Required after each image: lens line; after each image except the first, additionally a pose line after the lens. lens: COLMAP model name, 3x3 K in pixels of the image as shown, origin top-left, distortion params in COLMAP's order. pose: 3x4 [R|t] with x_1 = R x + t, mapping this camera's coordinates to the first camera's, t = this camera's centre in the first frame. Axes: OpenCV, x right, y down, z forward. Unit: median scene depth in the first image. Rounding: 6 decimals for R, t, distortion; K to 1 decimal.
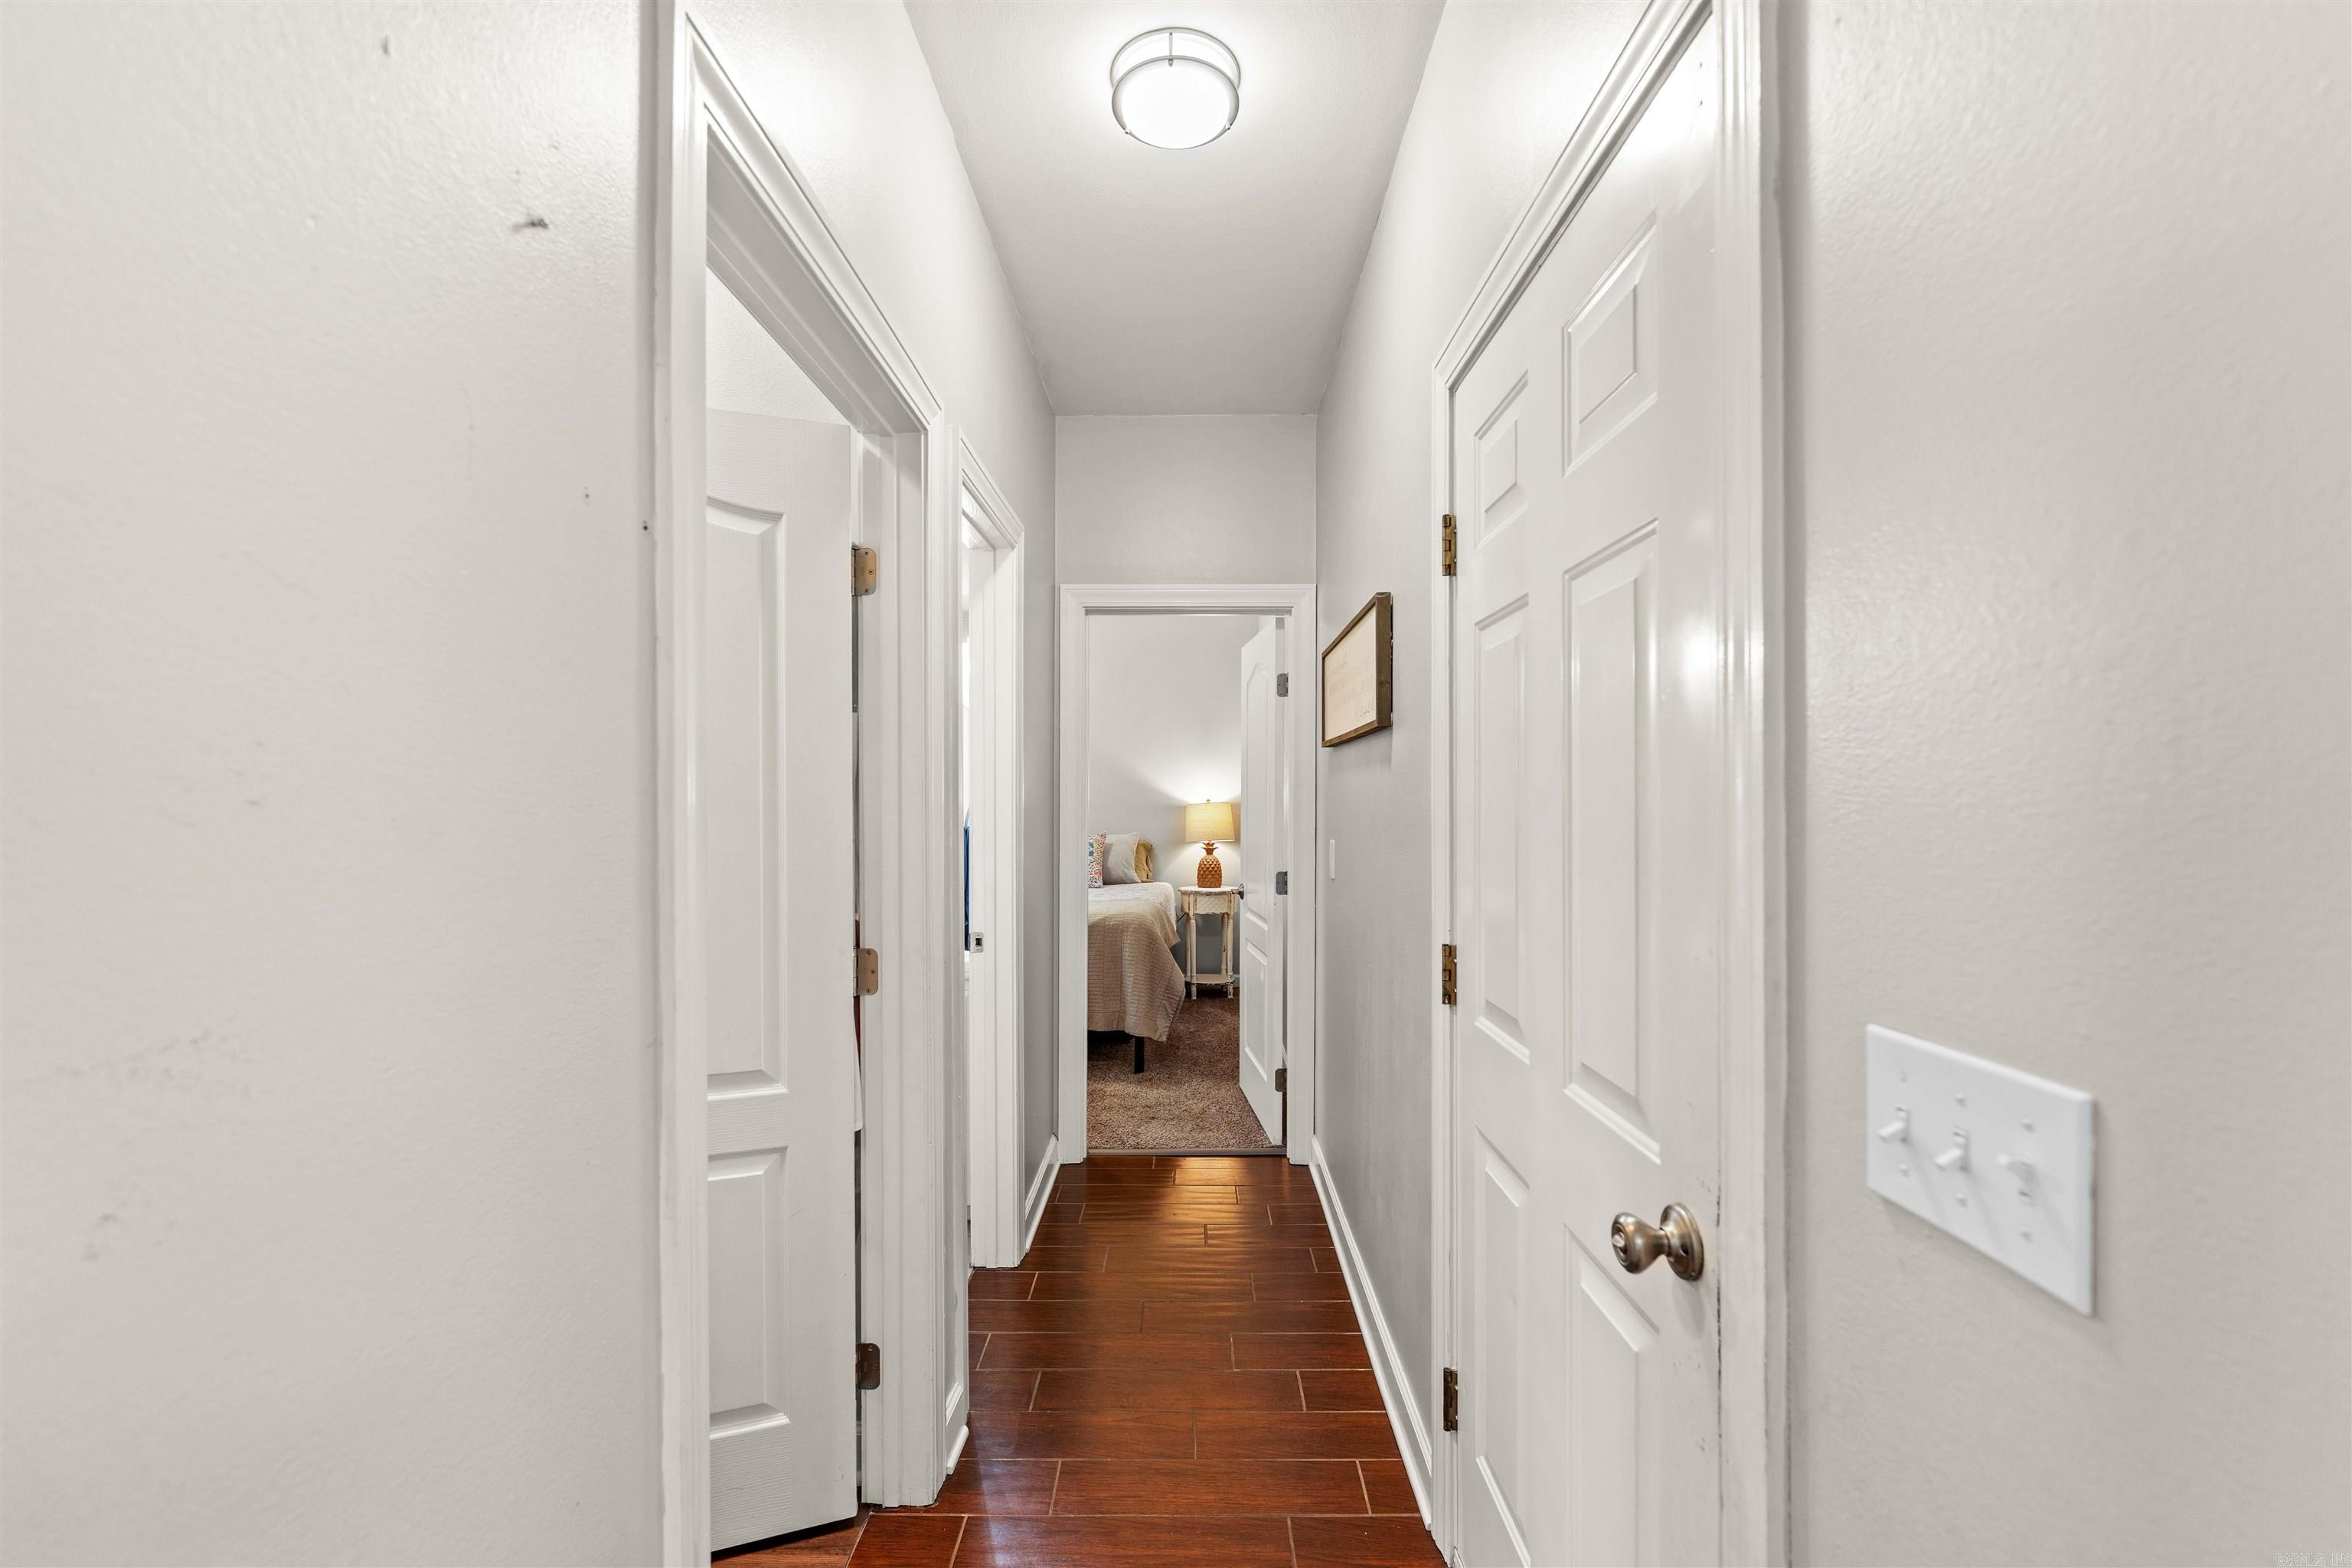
lens RADIAL K [[953.8, 0, 1171.9], [0, 953.8, 804.2], [0, 0, 1]] dist [-0.001895, 0.000162]
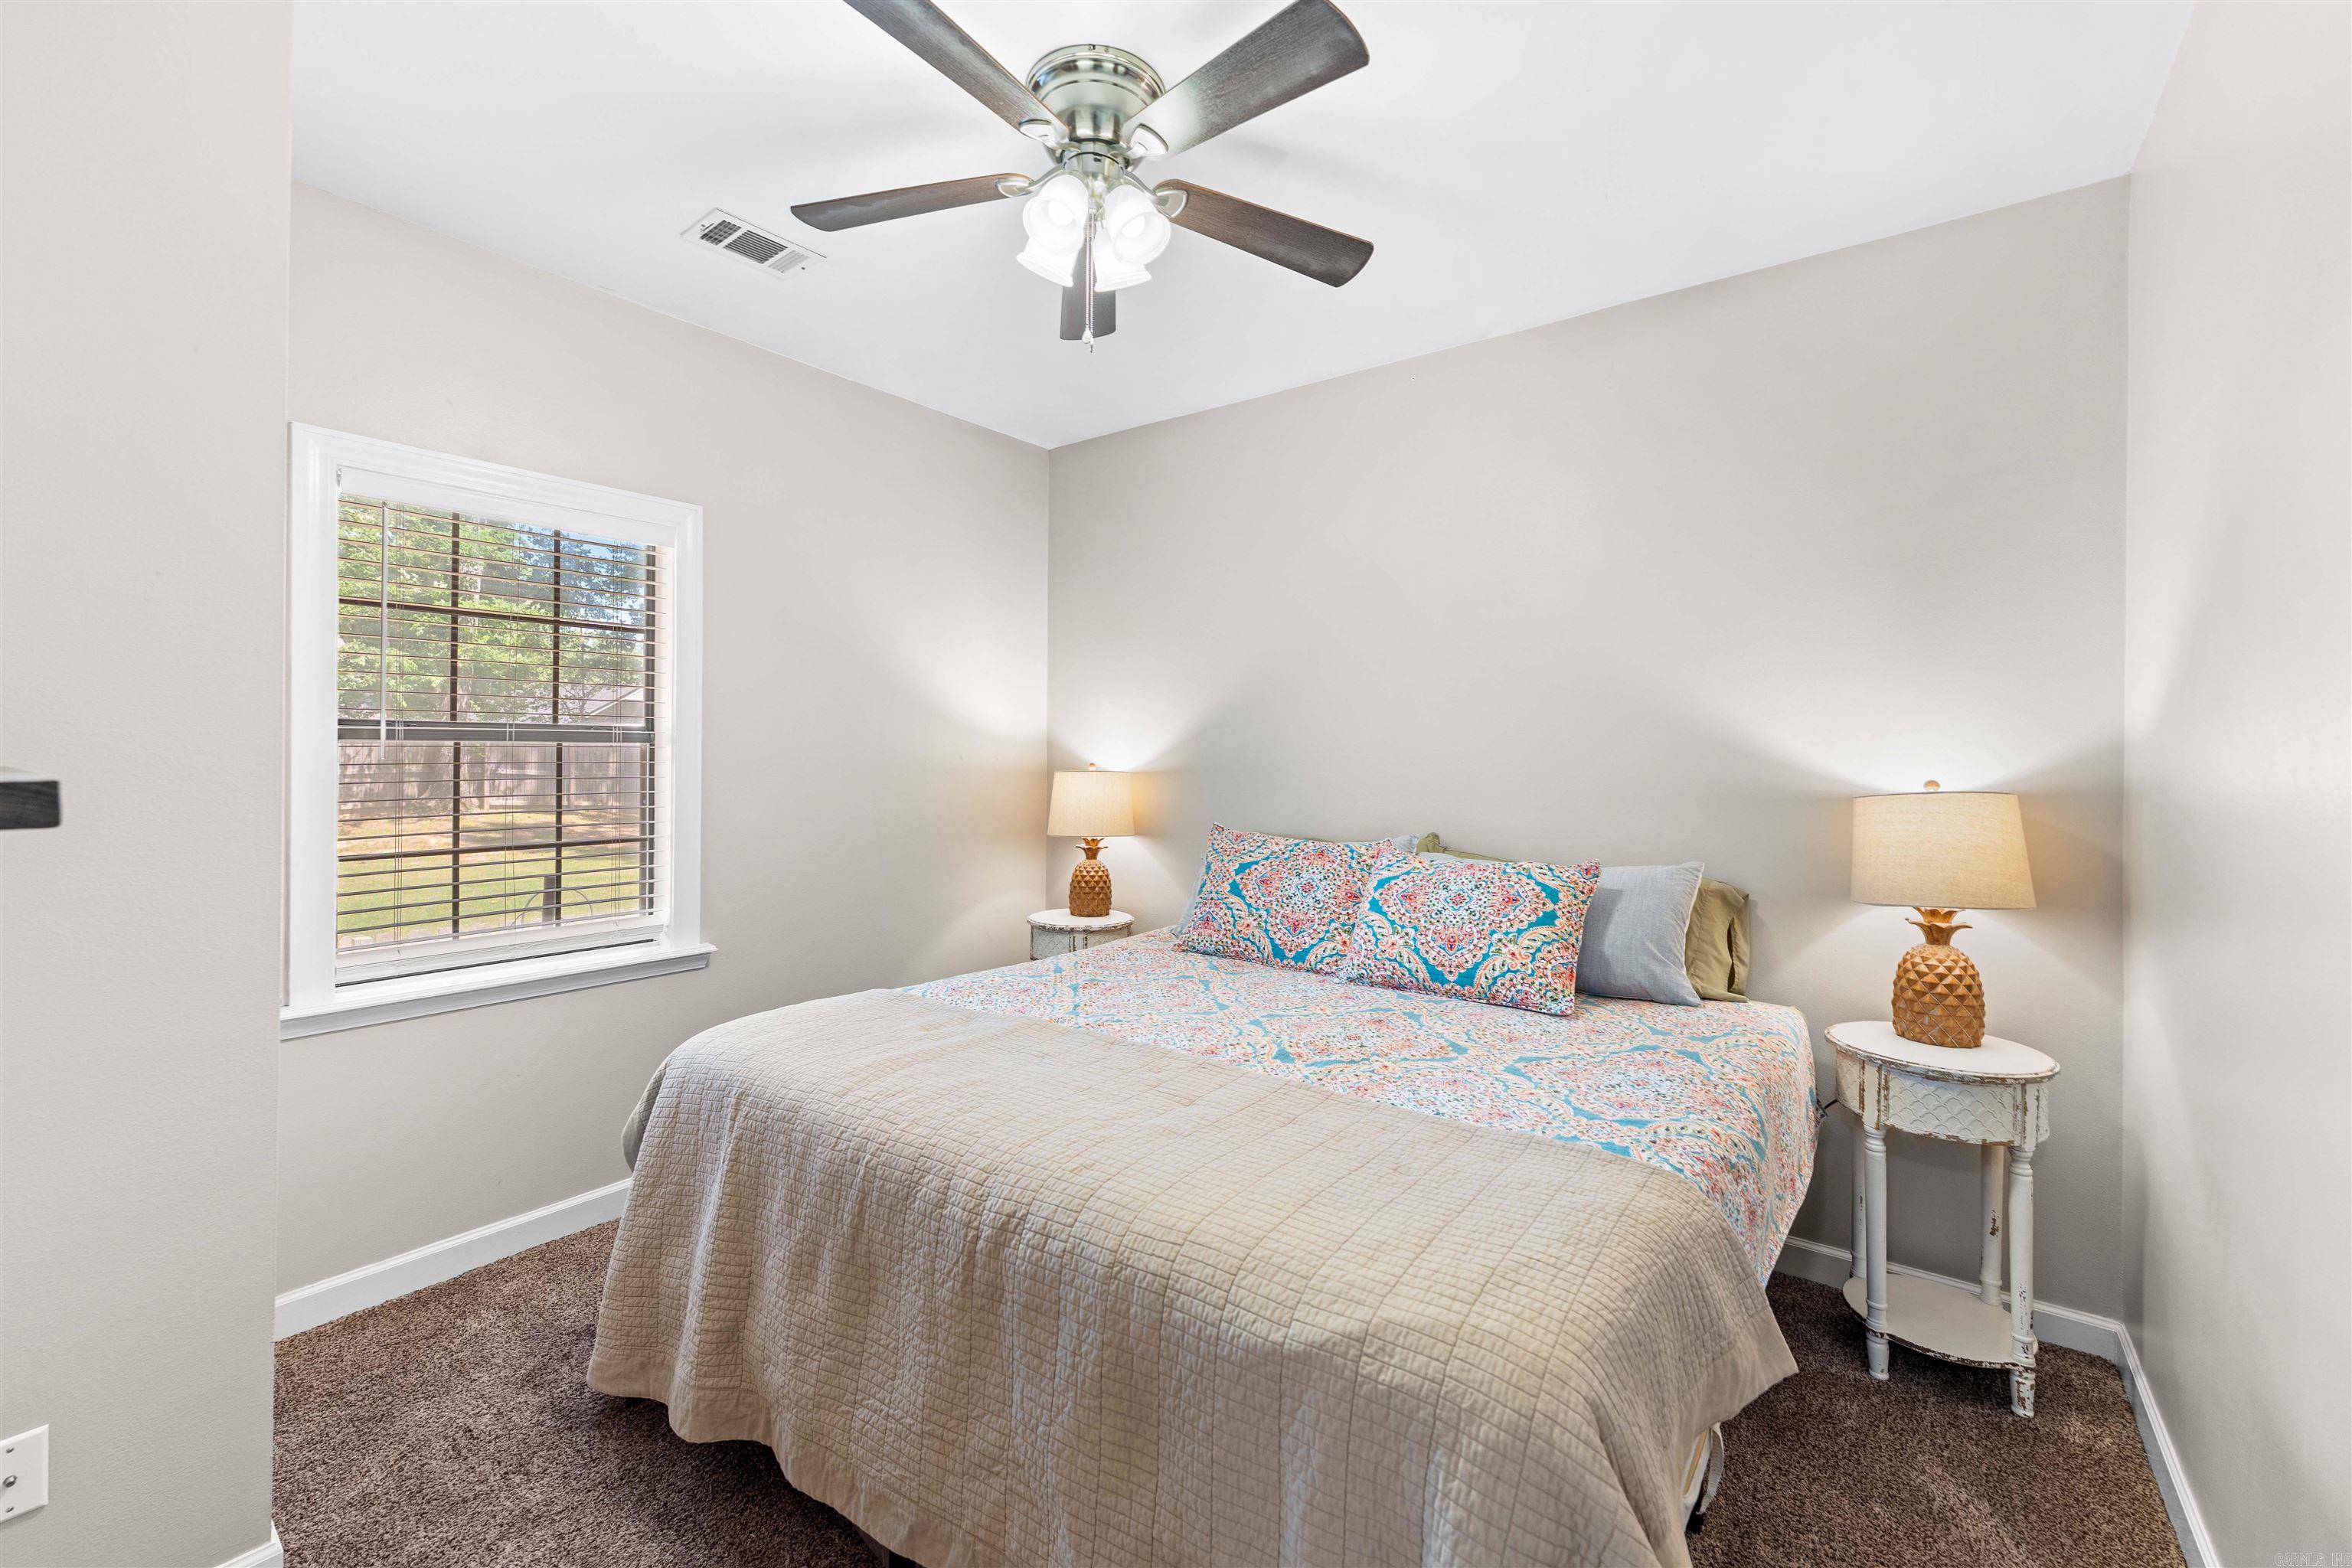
lens RADIAL K [[966.0, 0, 1177.9], [0, 966.0, 746.7], [0, 0, 1]] dist [-0.000129, 0.000012]
pose [[0.814680, -0.000605, -0.579911, 0.023765], [-0.008379, 0.999883, -0.012815, -0.013266], [0.579851, 0.015299, 0.814579, 0.708878]]
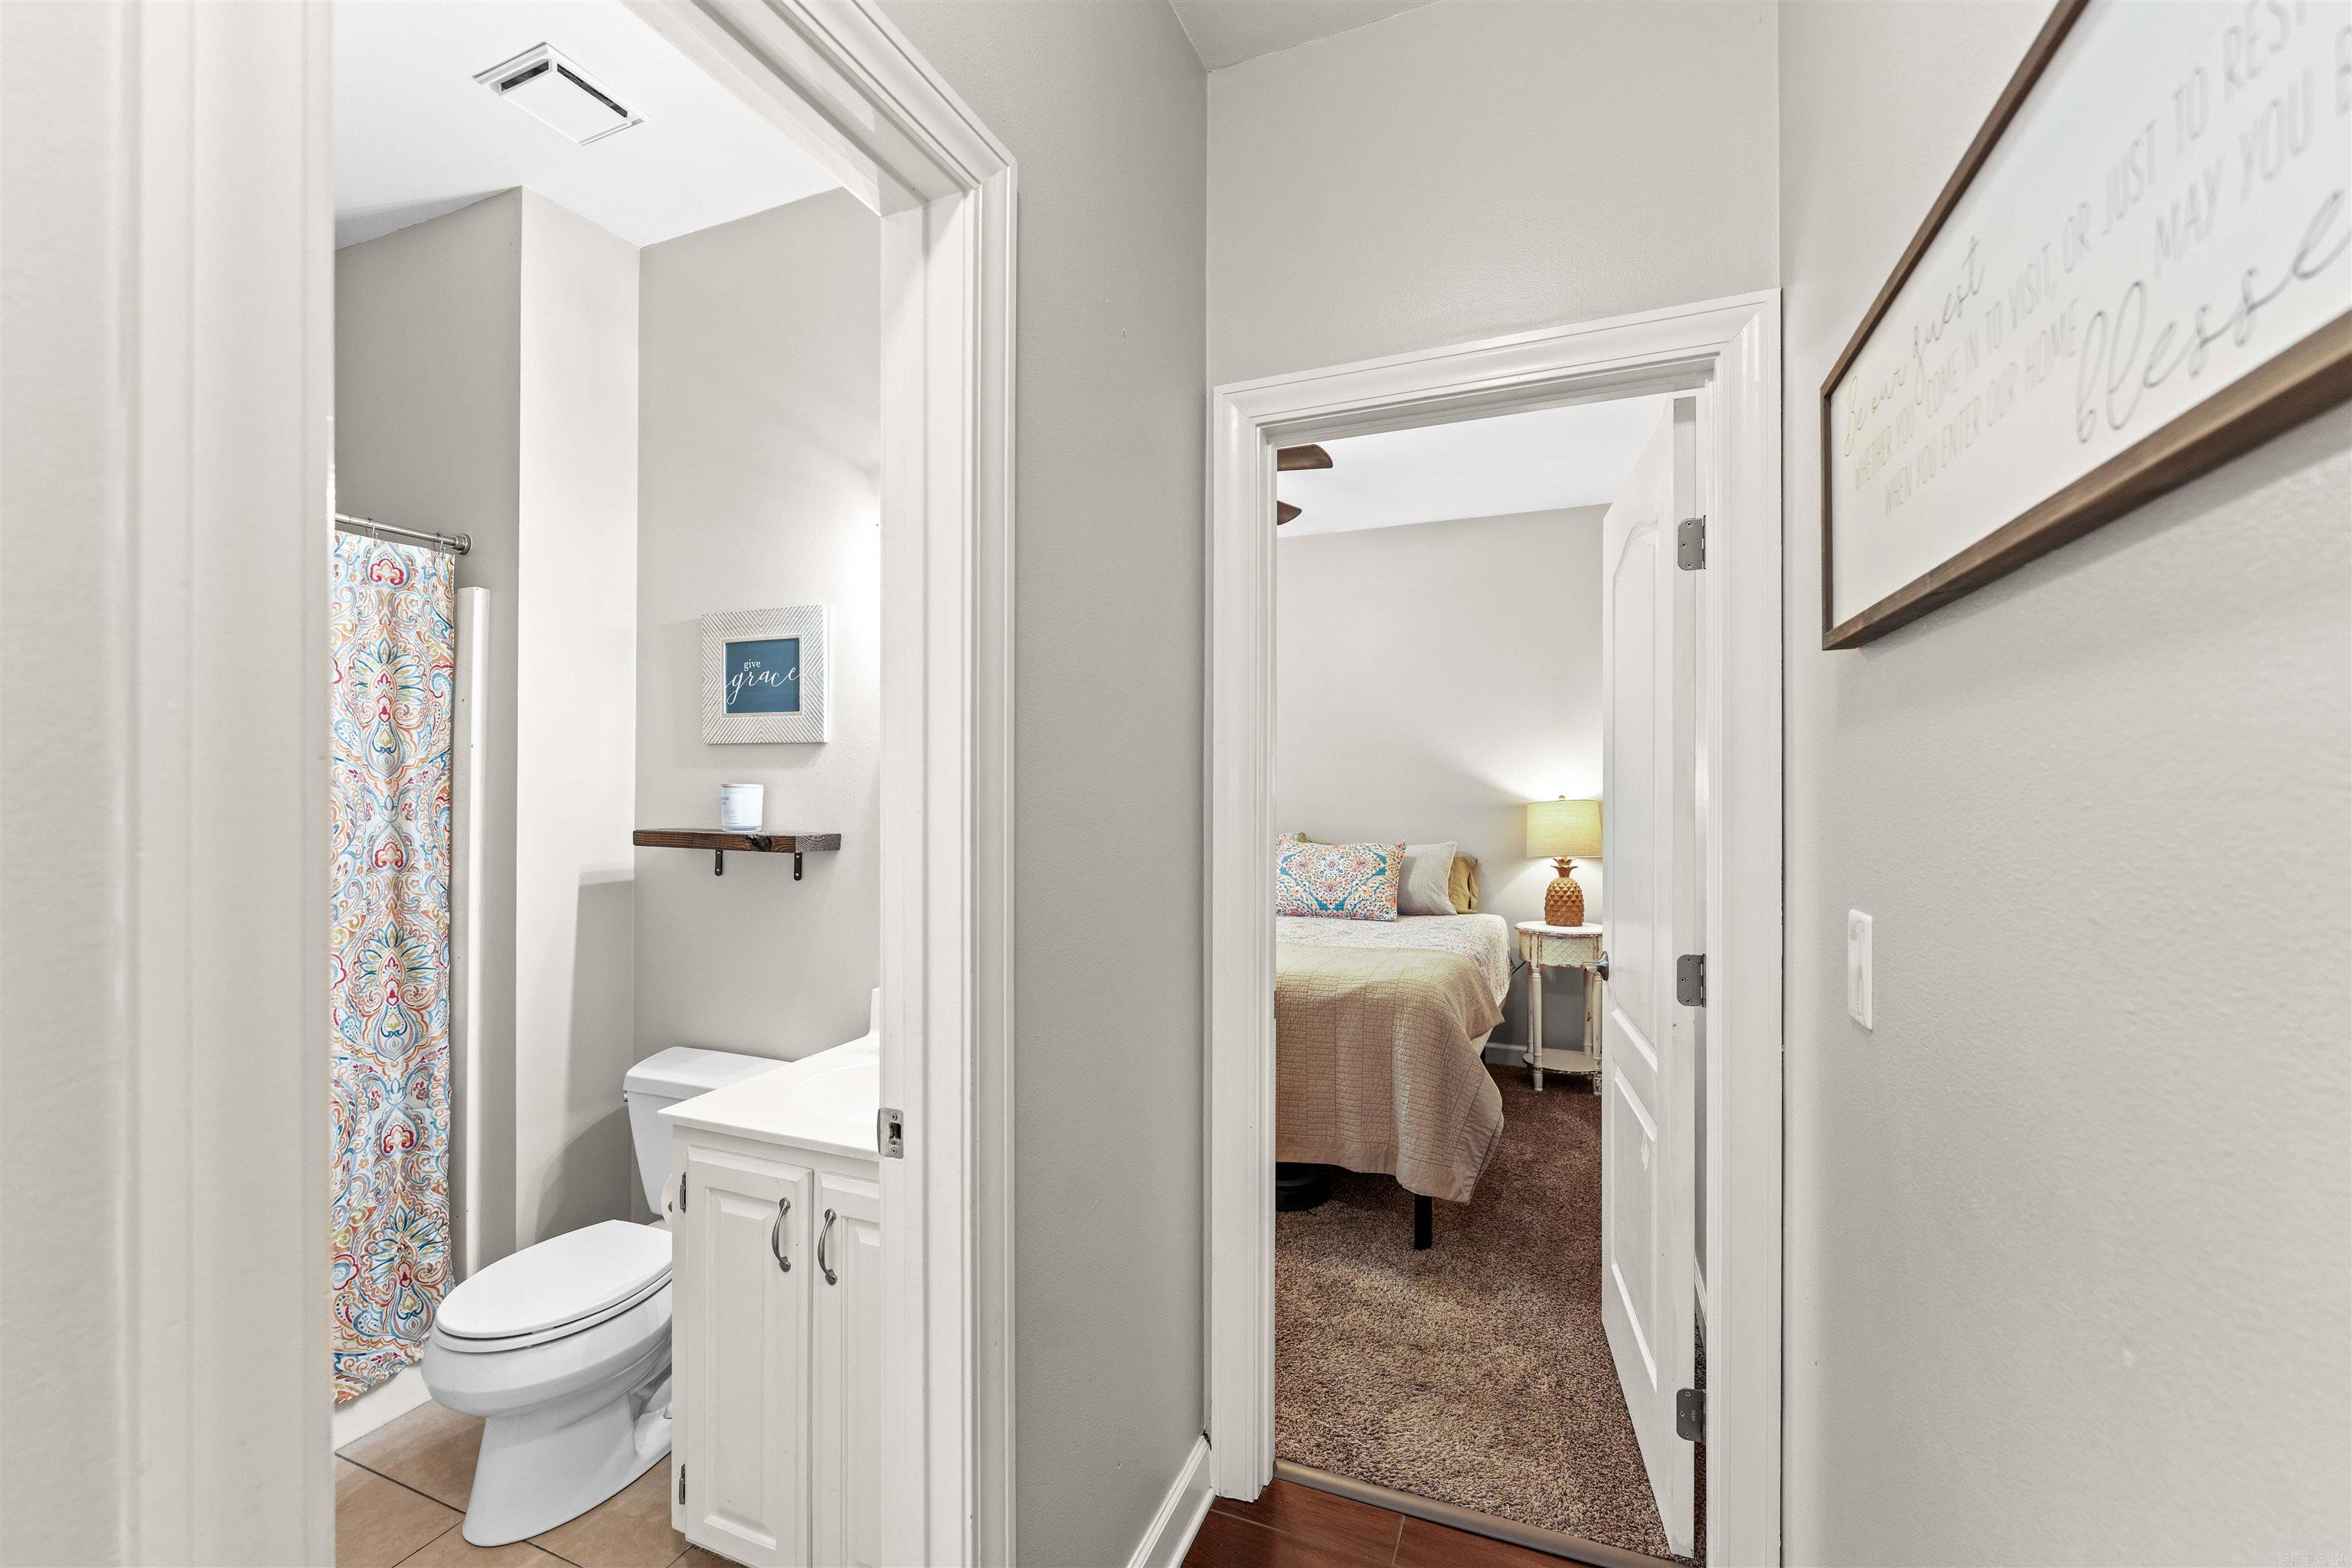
lens RADIAL K [[939.5, 0, 1178.8], [0, 939.5, 783.9], [0, 0, 1]] dist [-0.001877, -0.000450]
pose [[0.930552, -0.002632, -0.366150, 0.037054], [-0.003267, 0.999875, -0.015488, -0.002381], [0.366145, 0.015609, 0.930427, 0.350791]]
